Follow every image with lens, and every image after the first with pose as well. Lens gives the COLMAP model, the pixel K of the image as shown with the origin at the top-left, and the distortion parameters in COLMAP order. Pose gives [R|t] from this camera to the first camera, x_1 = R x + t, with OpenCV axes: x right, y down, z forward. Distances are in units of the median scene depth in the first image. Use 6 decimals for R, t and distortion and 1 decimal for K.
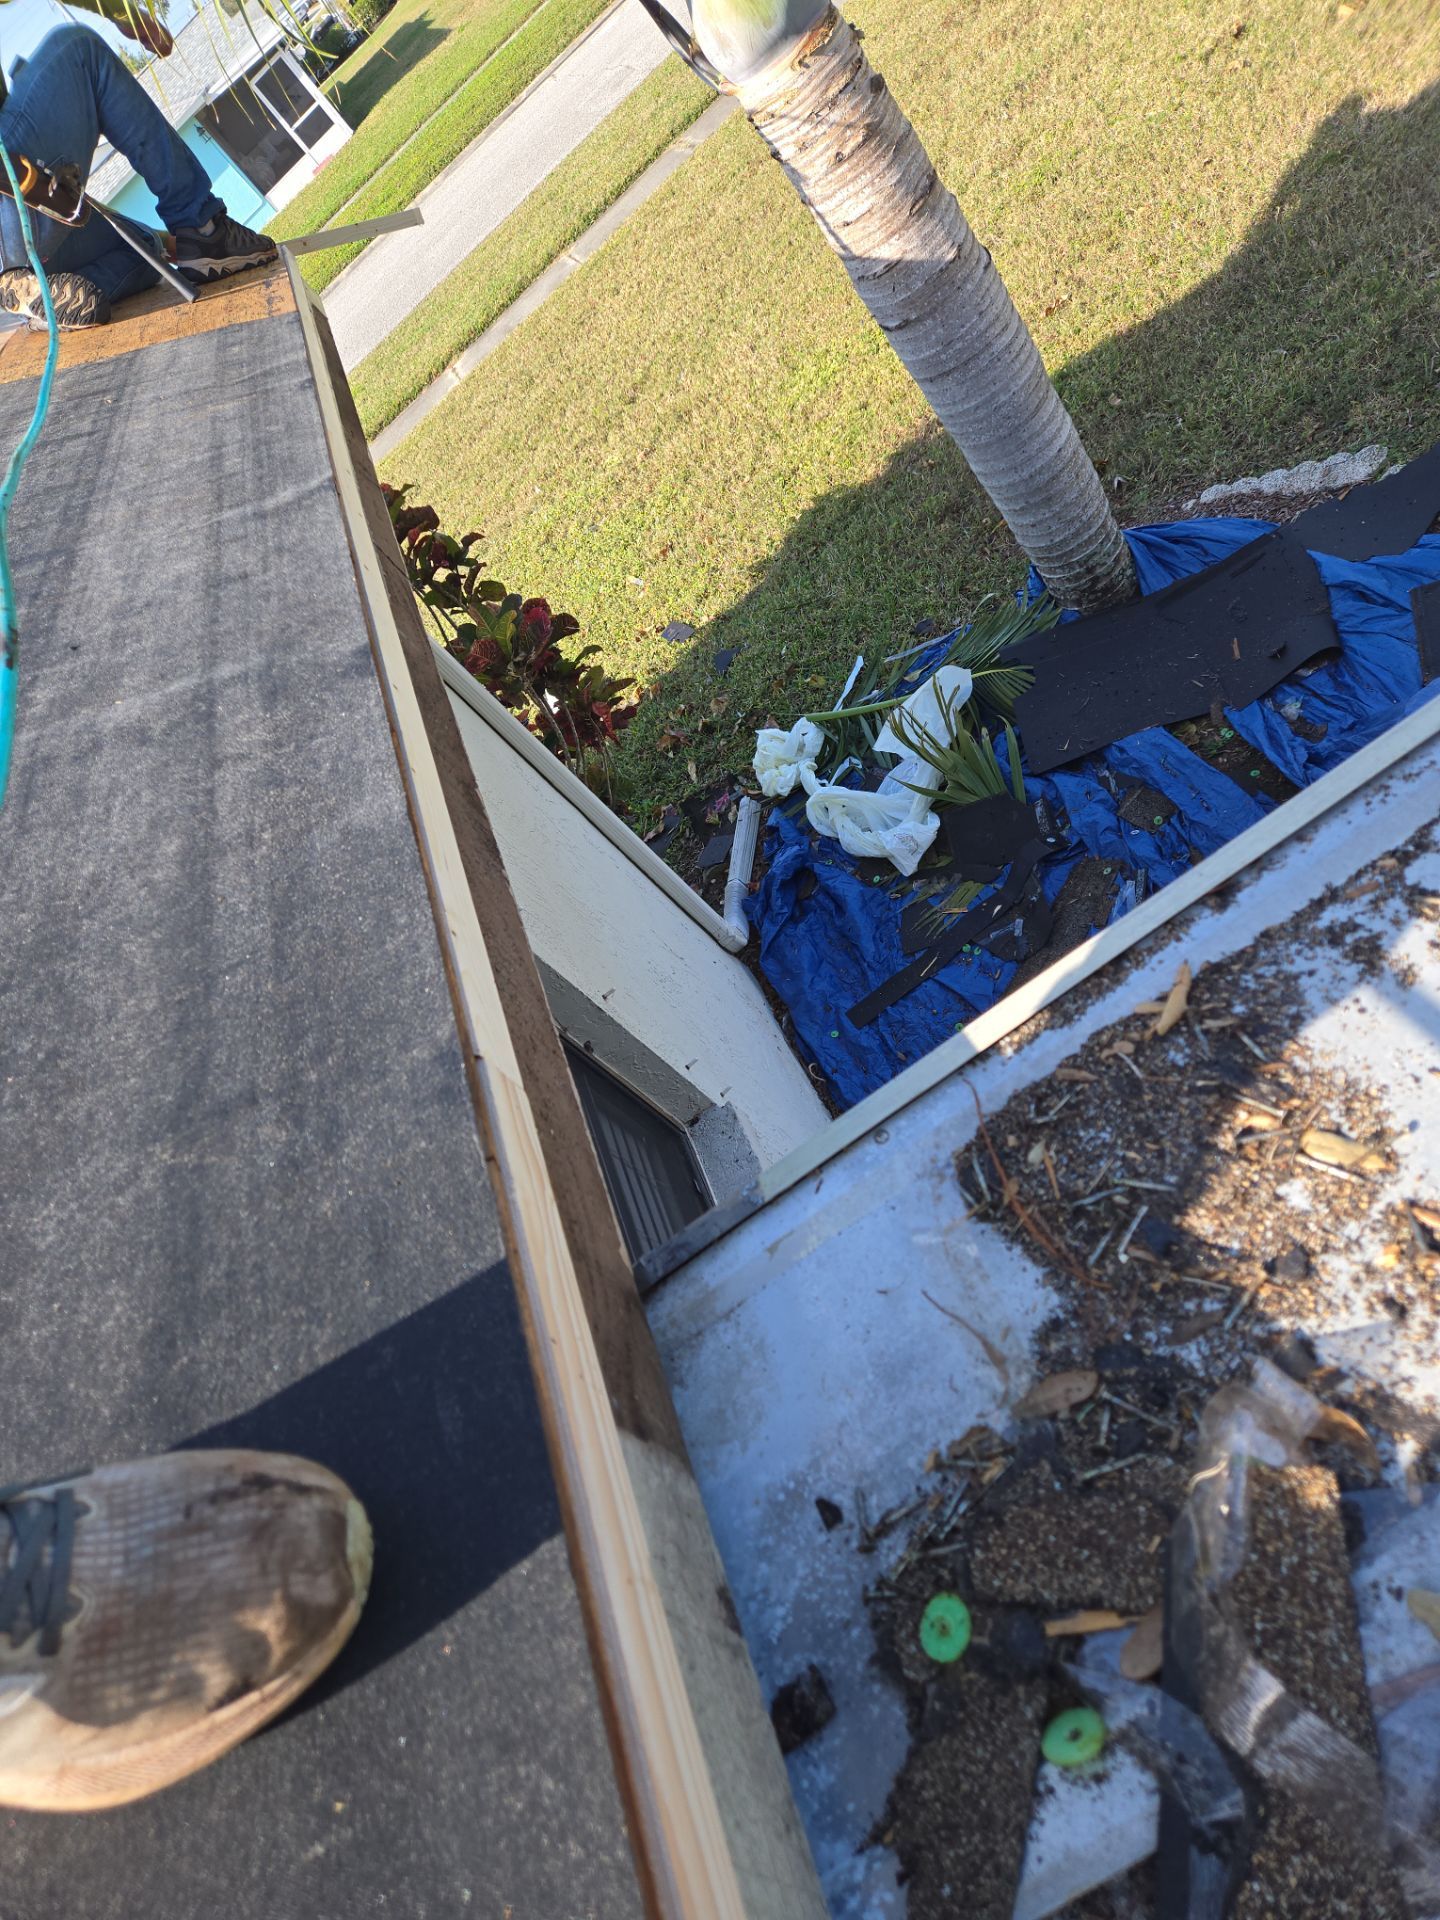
lens RADIAL K [[1284.2, 0, 726.5], [0, 1284.2, 973.3], [0, 0, 1]] dist [0.082986, -0.070077]
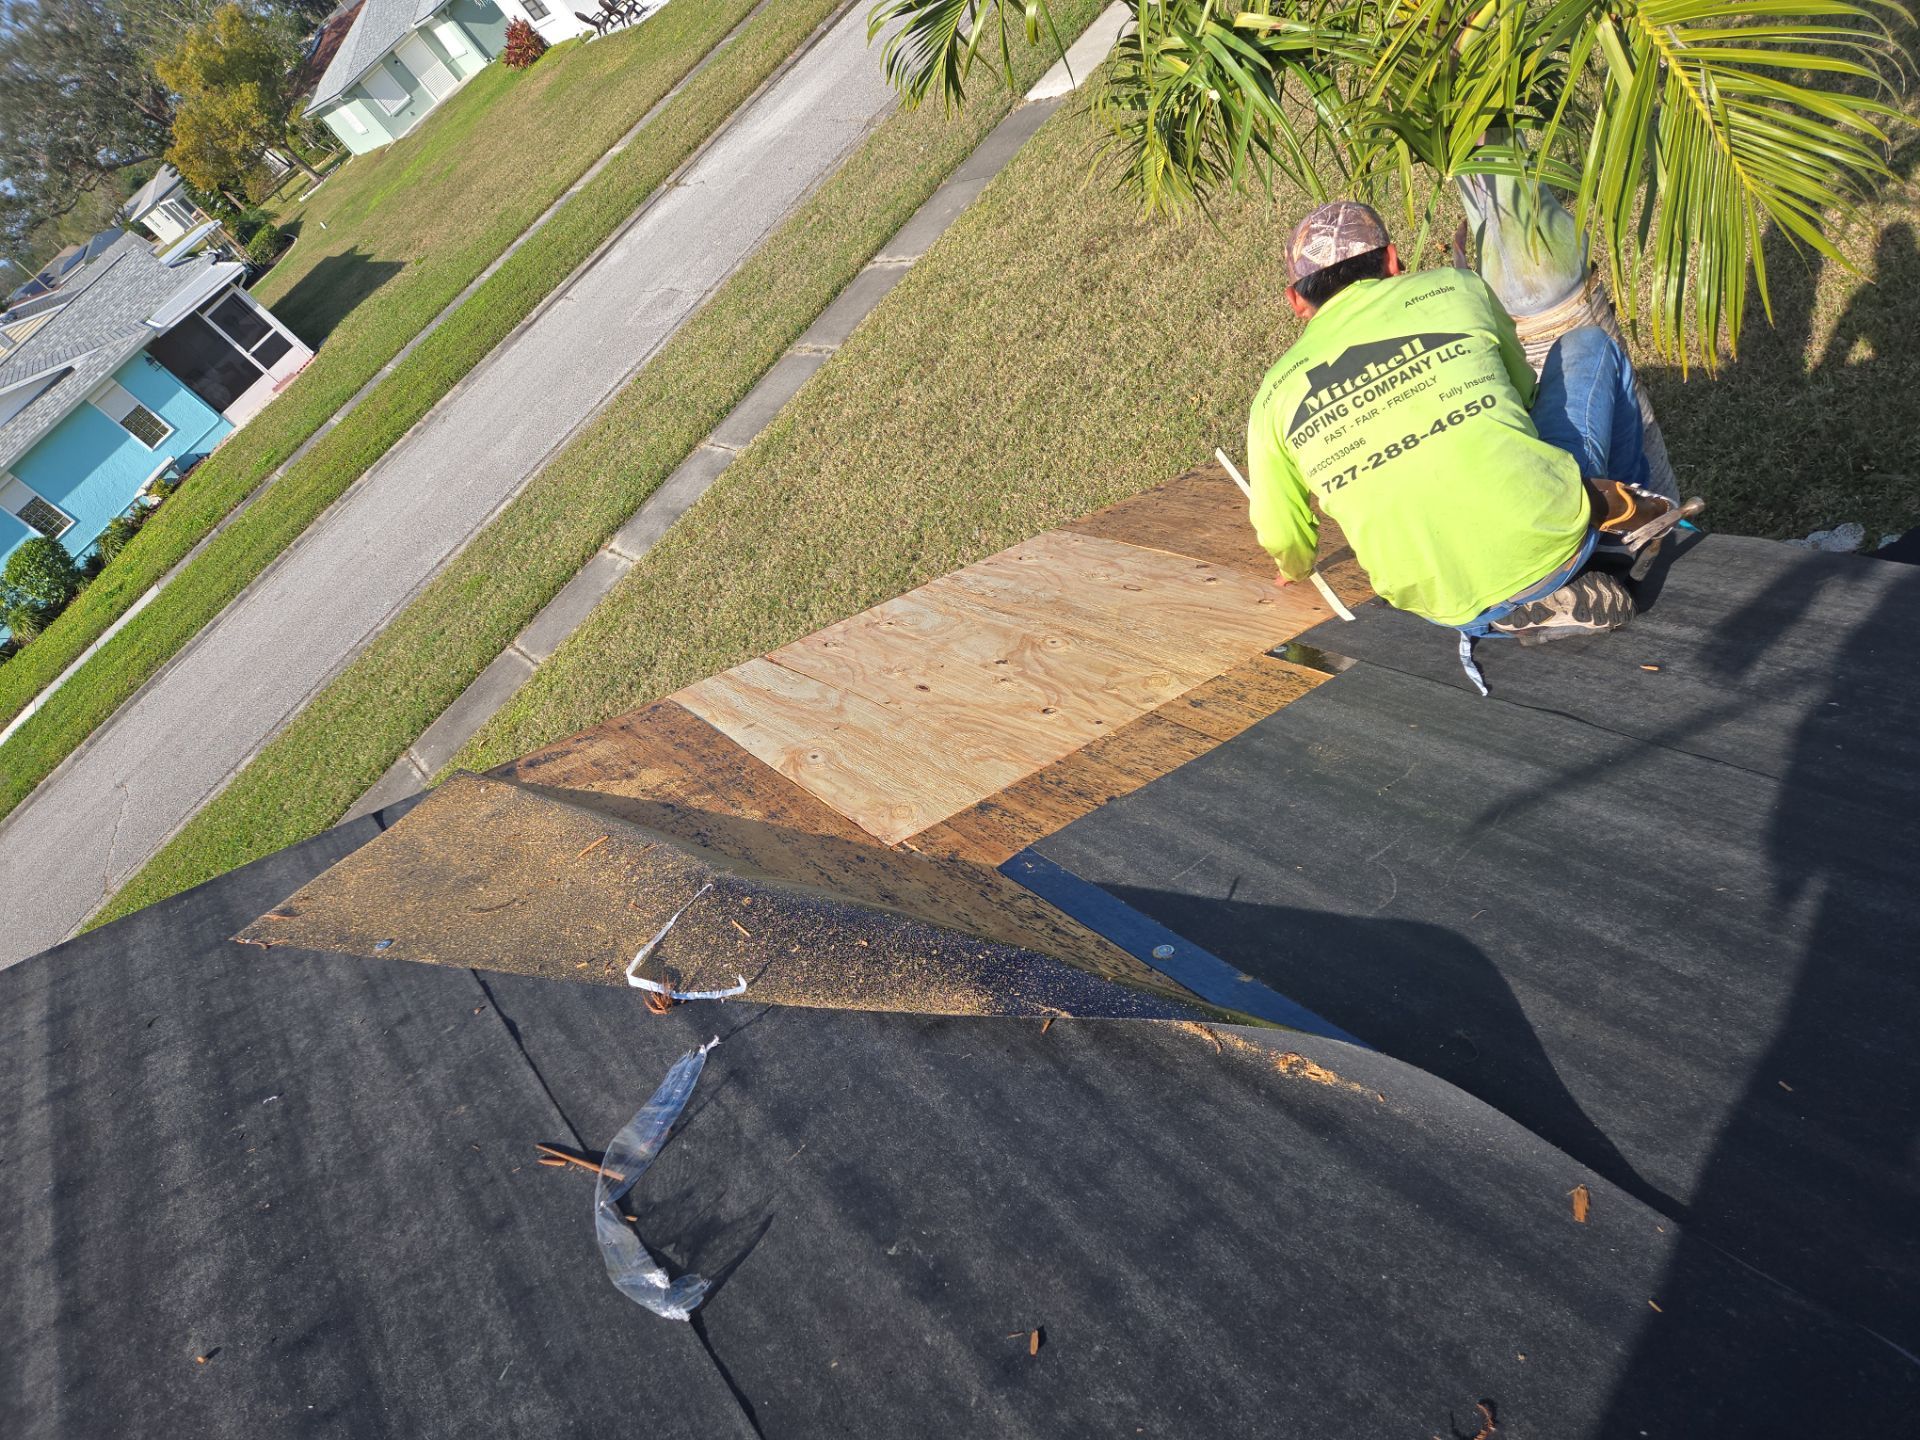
lens RADIAL K [[1288.0, 0, 955.8], [0, 1288.0, 764.0], [0, 0, 1]] dist [0.082404, -0.073051]
pose [[0.961276, -0.141041, 0.236763, -1.052845], [0.193333, 0.957368, -0.214638, -0.096656], [-0.196397, 0.252101, 0.947562, -0.006758]]
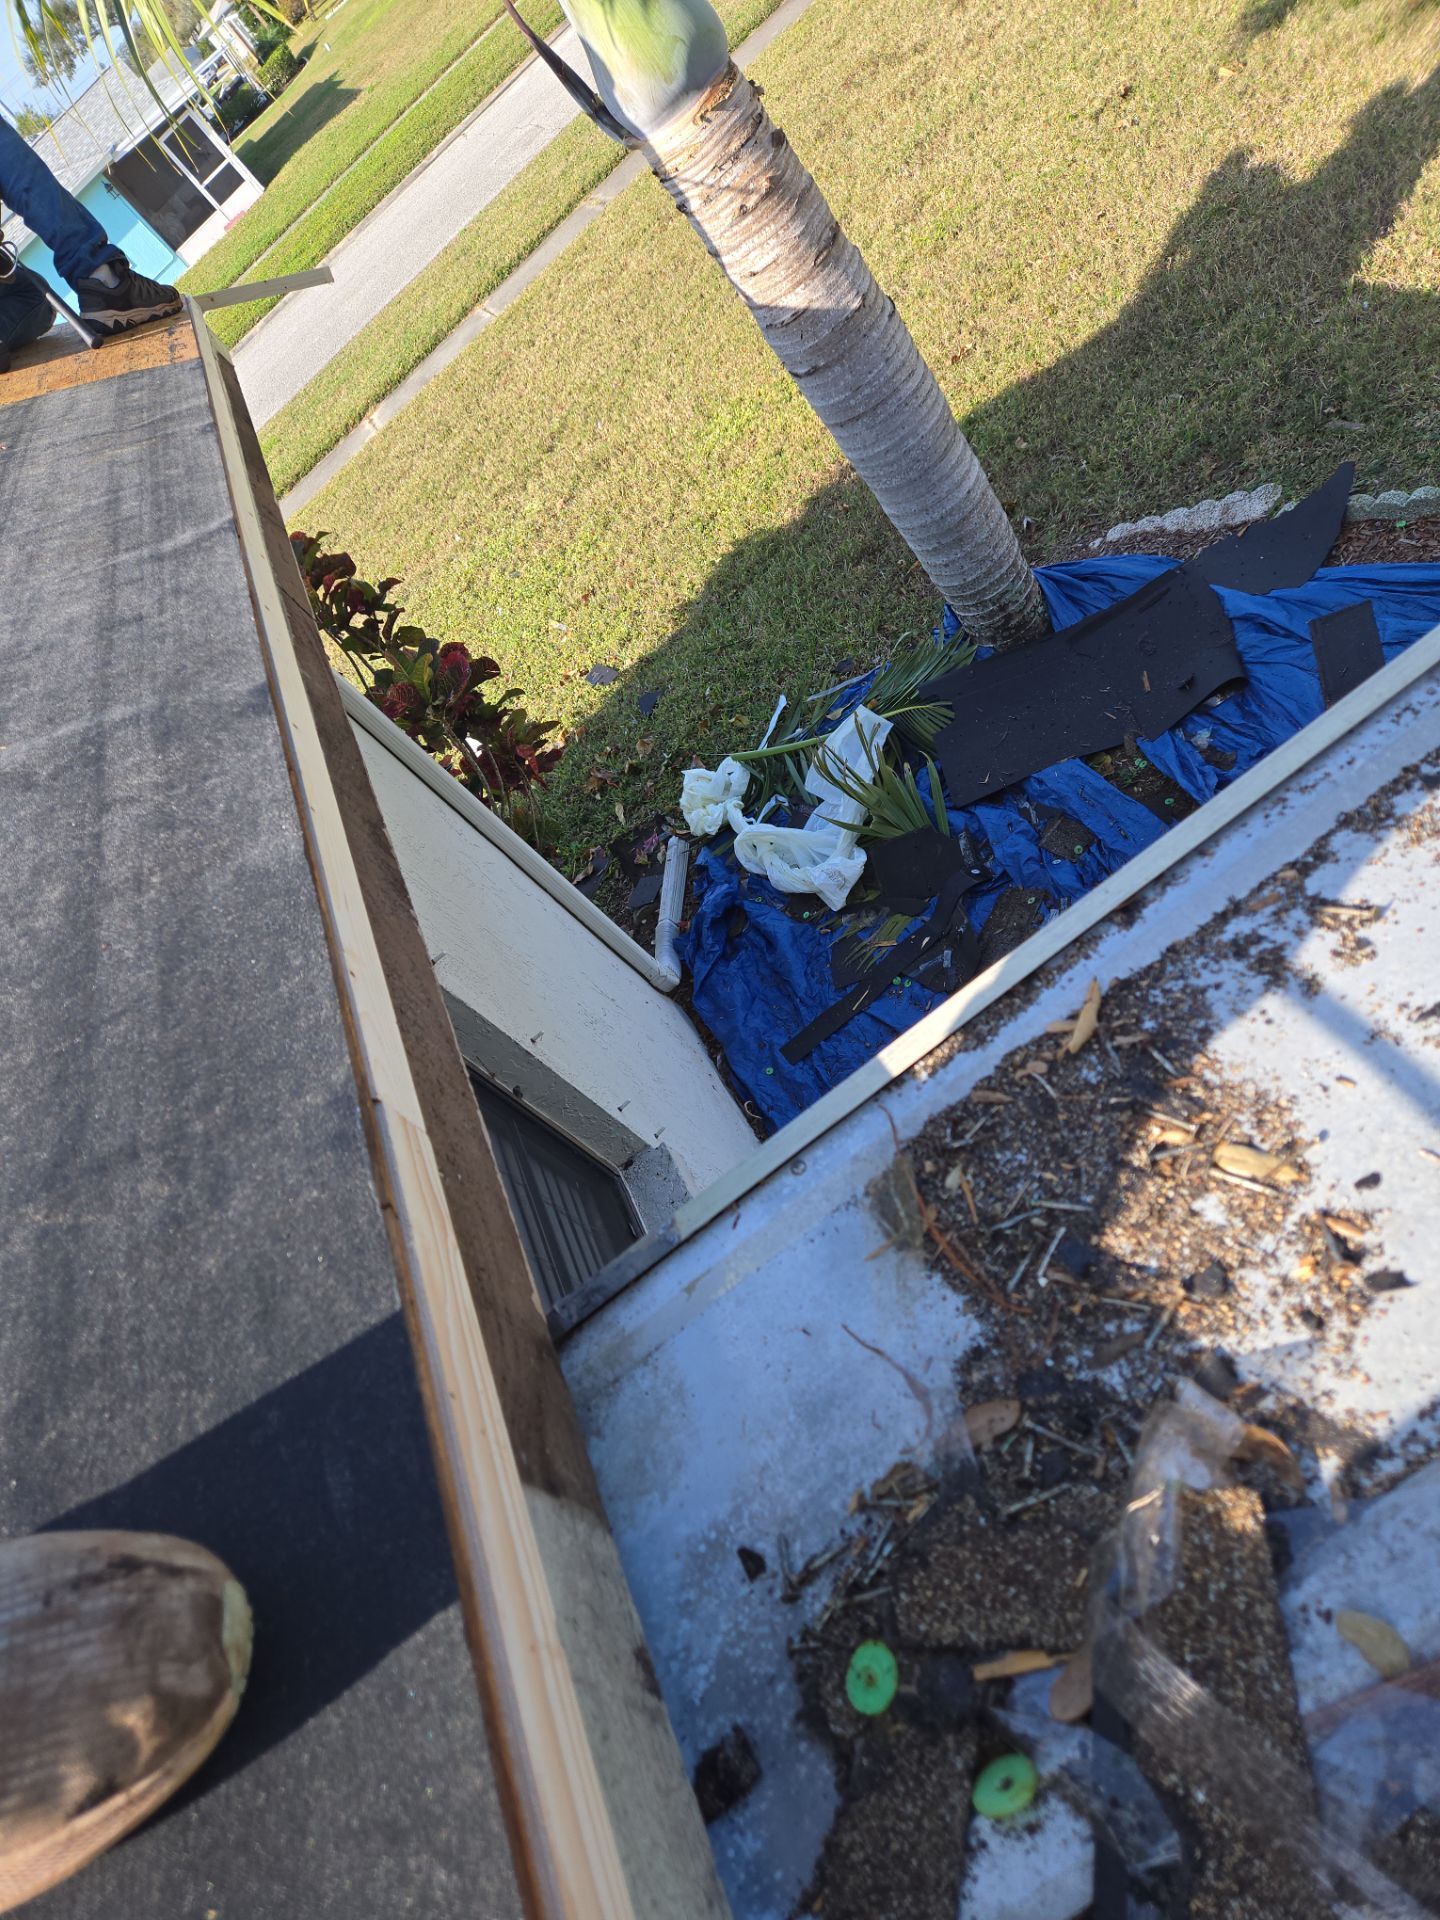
lens RADIAL K [[1284.2, 0, 726.5], [0, 1284.2, 973.3], [0, 0, 1]] dist [0.082986, -0.070077]
pose [[0.998319, -0.029826, 0.049695, 0.005576], [0.031385, 0.999030, -0.030896, 0.002073], [-0.048725, 0.032404, 0.998286, 0.005871]]
